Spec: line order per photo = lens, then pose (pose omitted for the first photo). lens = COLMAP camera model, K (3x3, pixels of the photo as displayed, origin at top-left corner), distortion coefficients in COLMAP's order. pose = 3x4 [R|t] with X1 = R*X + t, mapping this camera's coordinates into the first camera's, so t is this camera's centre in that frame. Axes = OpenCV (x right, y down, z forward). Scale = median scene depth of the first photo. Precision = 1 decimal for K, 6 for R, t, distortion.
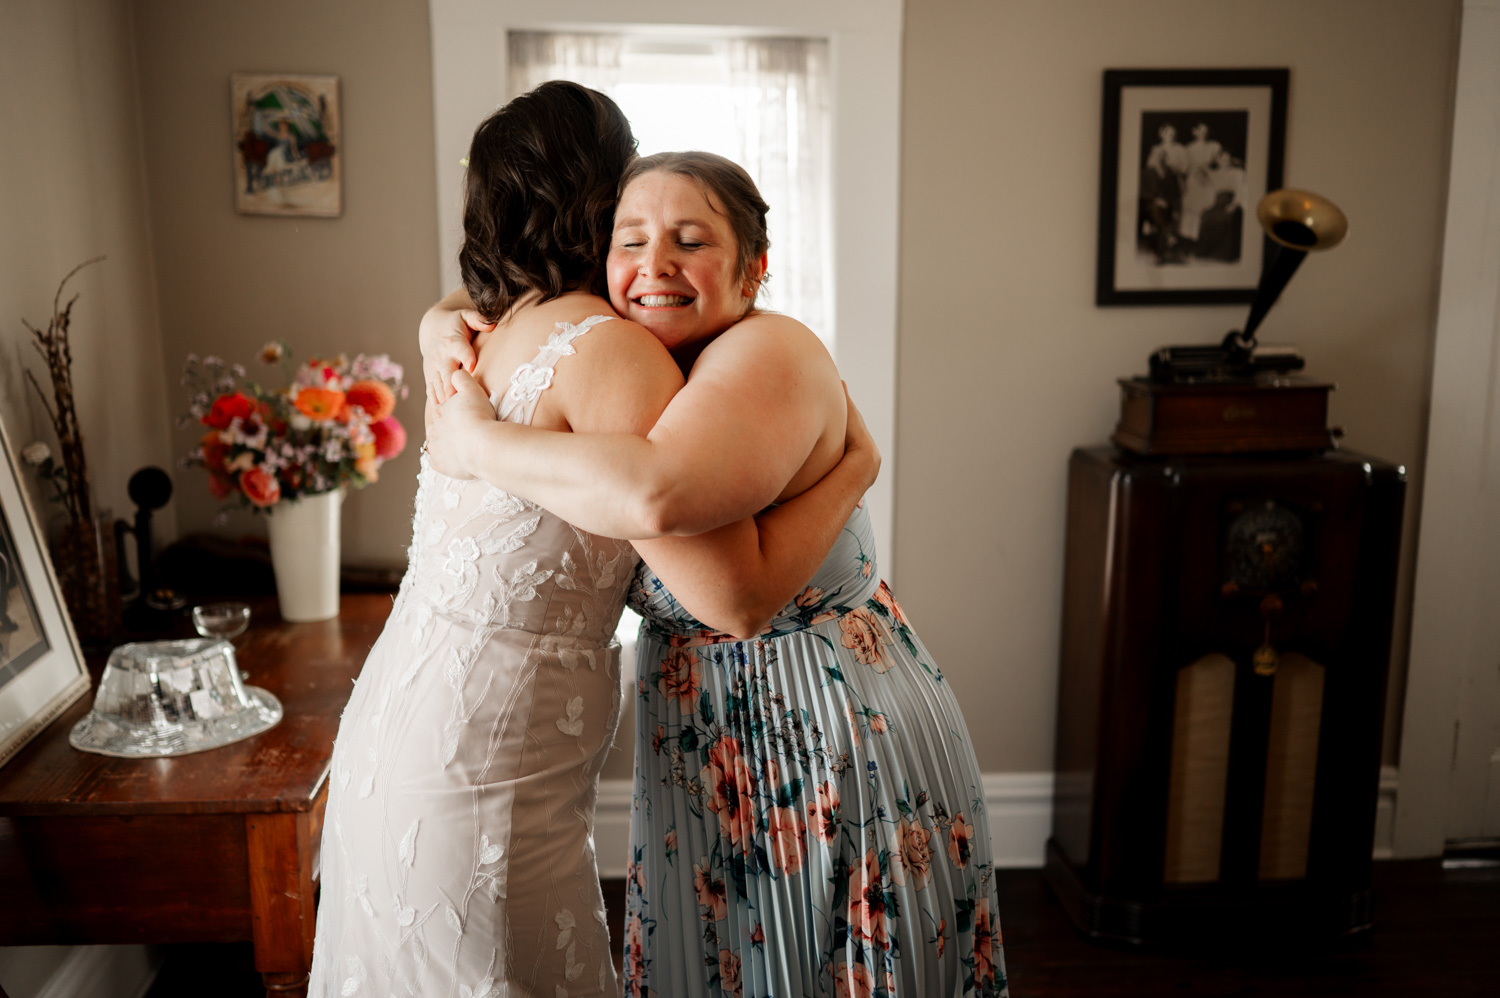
lens RADIAL K [[1474.1, 0, 750.0], [0, 1474.1, 499.0], [0, 0, 1]] dist [0.000447, -0.003108]
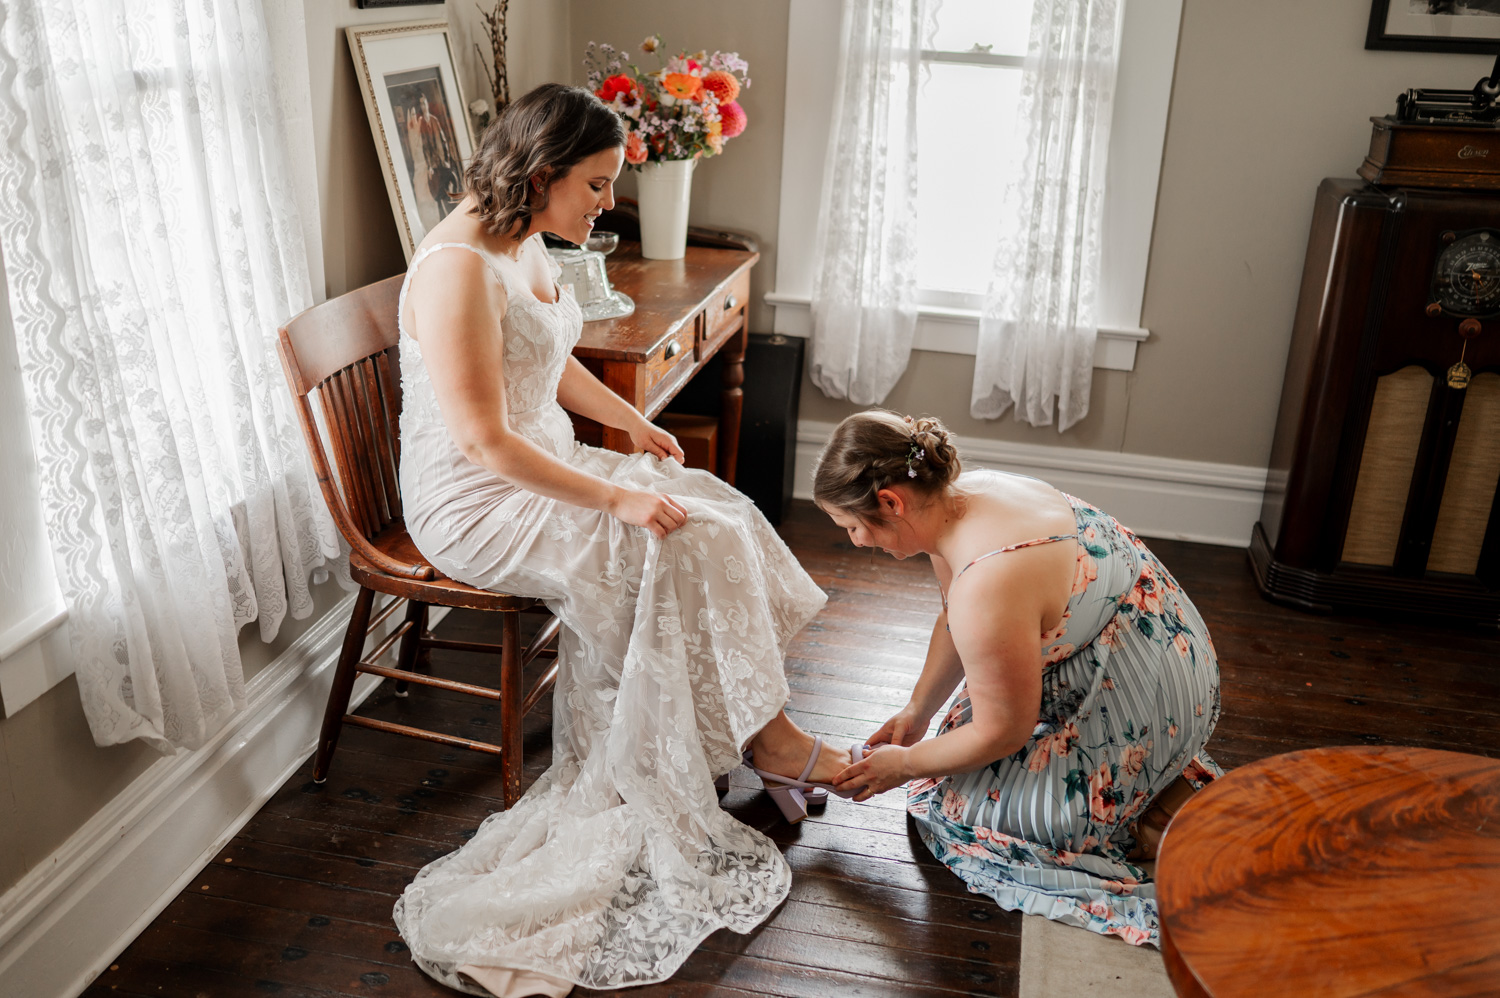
lens RADIAL K [[1474.1, 0, 750.0], [0, 1474.1, 499.0], [0, 0, 1]] dist [0.000447, -0.003108]
pose [[0.964534, 0.127475, -0.231136, 0.103115], [-0.088475, 0.981133, 0.171902, 0.059147], [0.248689, -0.145356, 0.957615, -0.256982]]
